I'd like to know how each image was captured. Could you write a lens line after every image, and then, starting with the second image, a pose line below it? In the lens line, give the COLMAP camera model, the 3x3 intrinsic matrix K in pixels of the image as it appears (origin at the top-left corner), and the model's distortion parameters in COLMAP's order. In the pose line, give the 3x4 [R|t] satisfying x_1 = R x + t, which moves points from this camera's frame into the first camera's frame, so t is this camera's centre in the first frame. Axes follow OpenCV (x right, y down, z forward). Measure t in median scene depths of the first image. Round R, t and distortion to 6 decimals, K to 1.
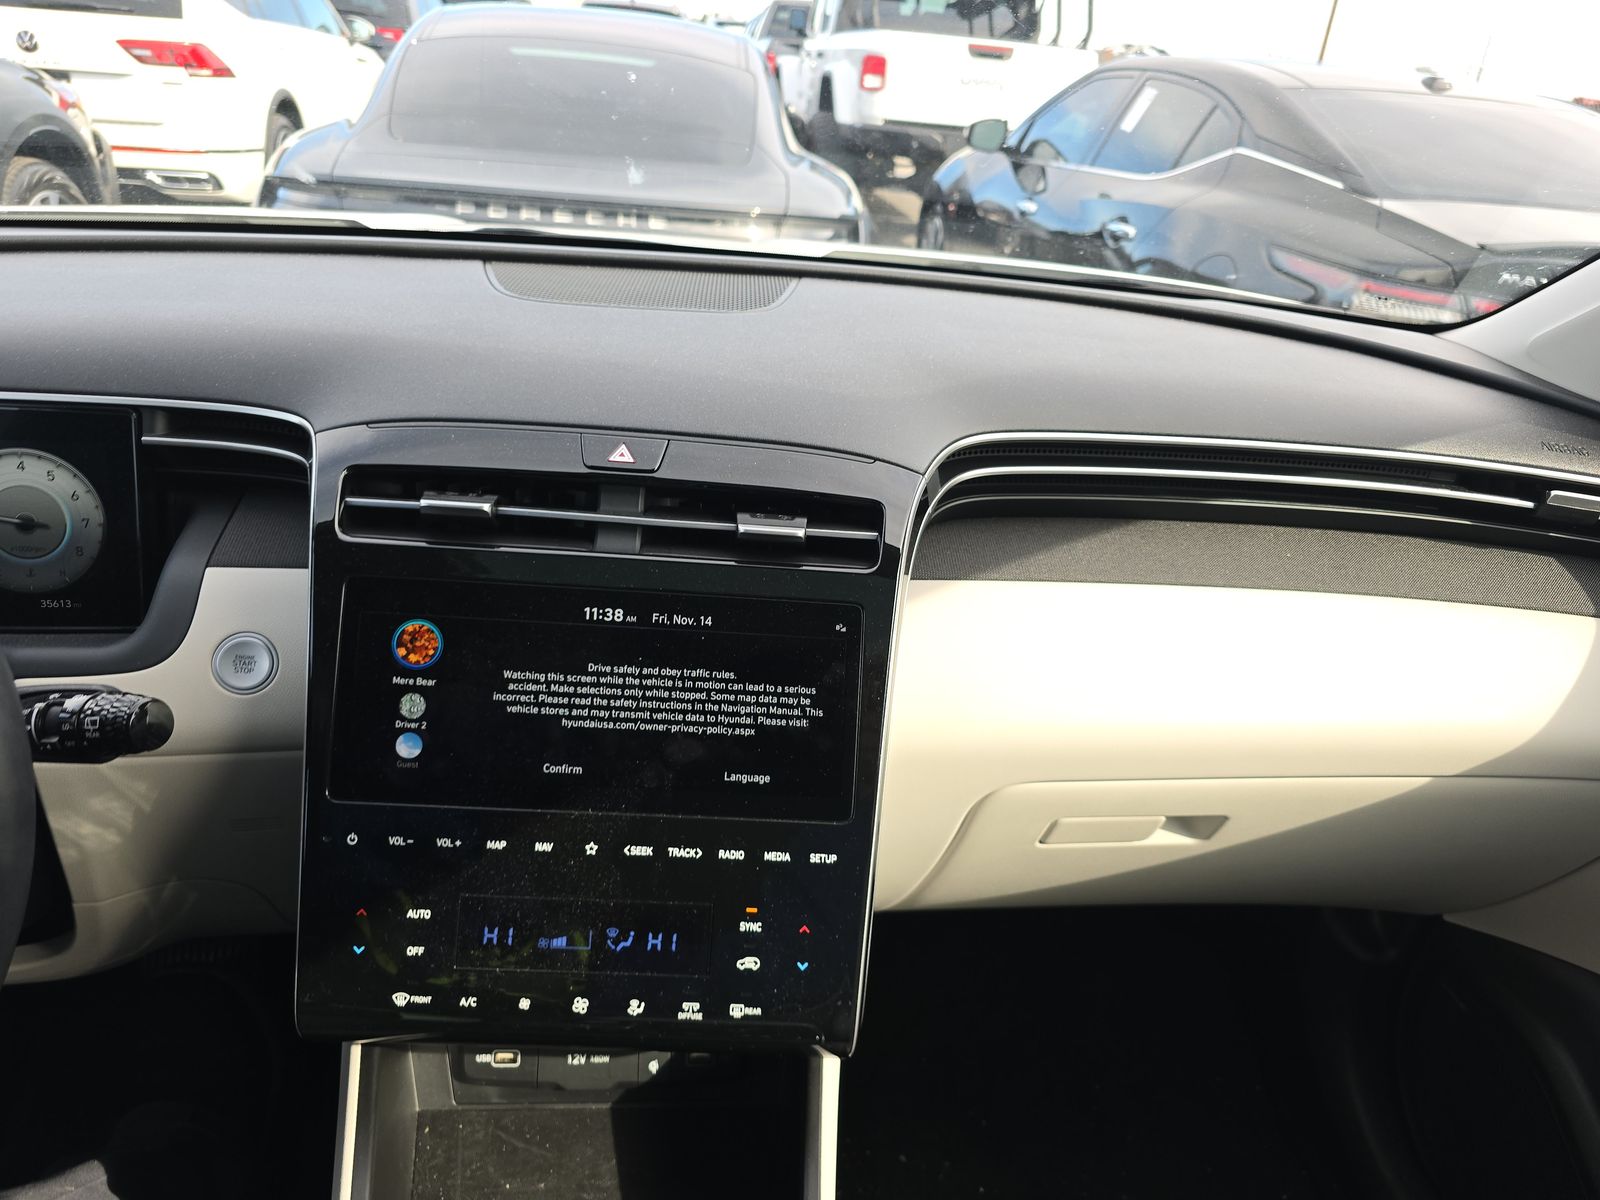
lens RADIAL K [[1079.6, 0, 805.0], [0, 1079.6, 587.8], [0, 0, 1]] dist [0.014976, -0.004712]
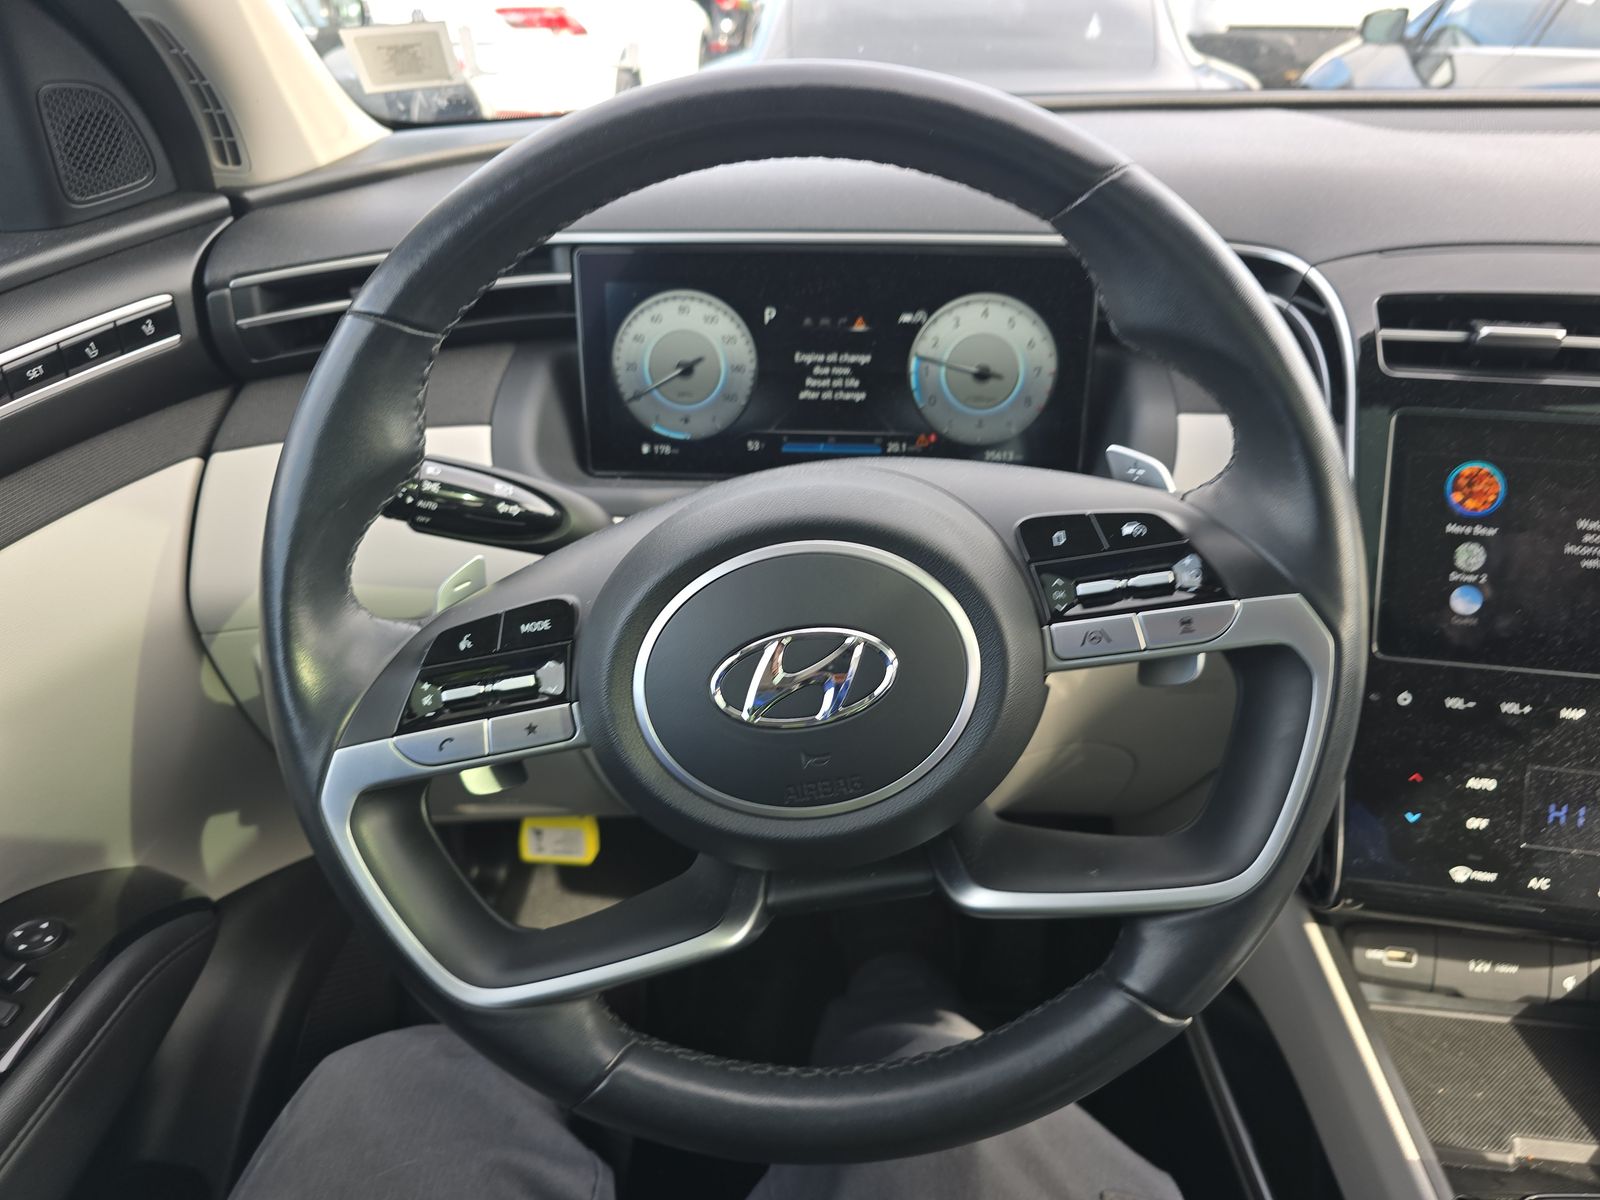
lens RADIAL K [[1079.6, 0, 802.6], [0, 1079.6, 586.7], [0, 0, 1]] dist [0.014976, -0.004712]
pose [[0.977378, 0.023569, -0.210182, -0.702115], [-0.014795, 0.998956, 0.043219, 0.100892], [0.210982, -0.039132, 0.976706, -0.005907]]
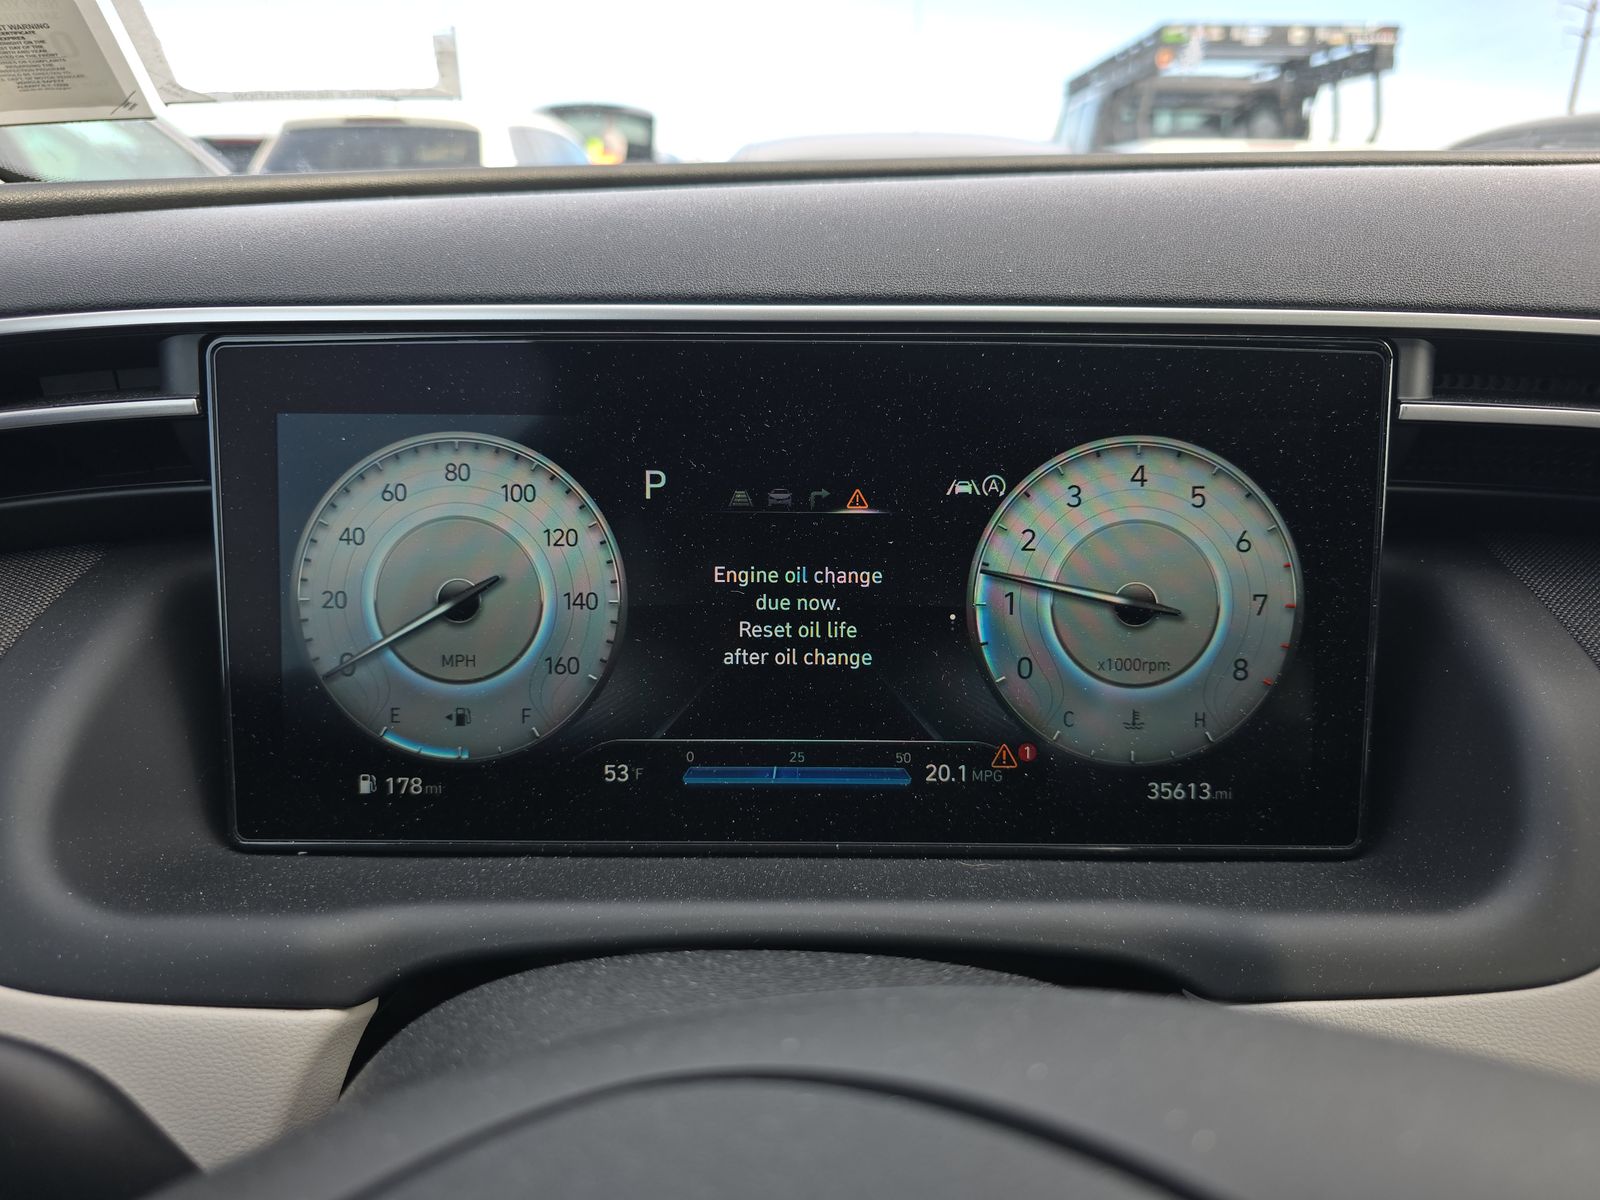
lens RADIAL K [[1079.6, 0, 798.5], [0, 1079.6, 615.2], [0, 0, 1]] dist [0.014976, -0.004712]
pose [[0.966379, -0.017491, -0.256526, -0.777711], [-0.014730, 0.992279, -0.123150, 0.000230], [0.256699, 0.122788, 0.958660, 0.576169]]
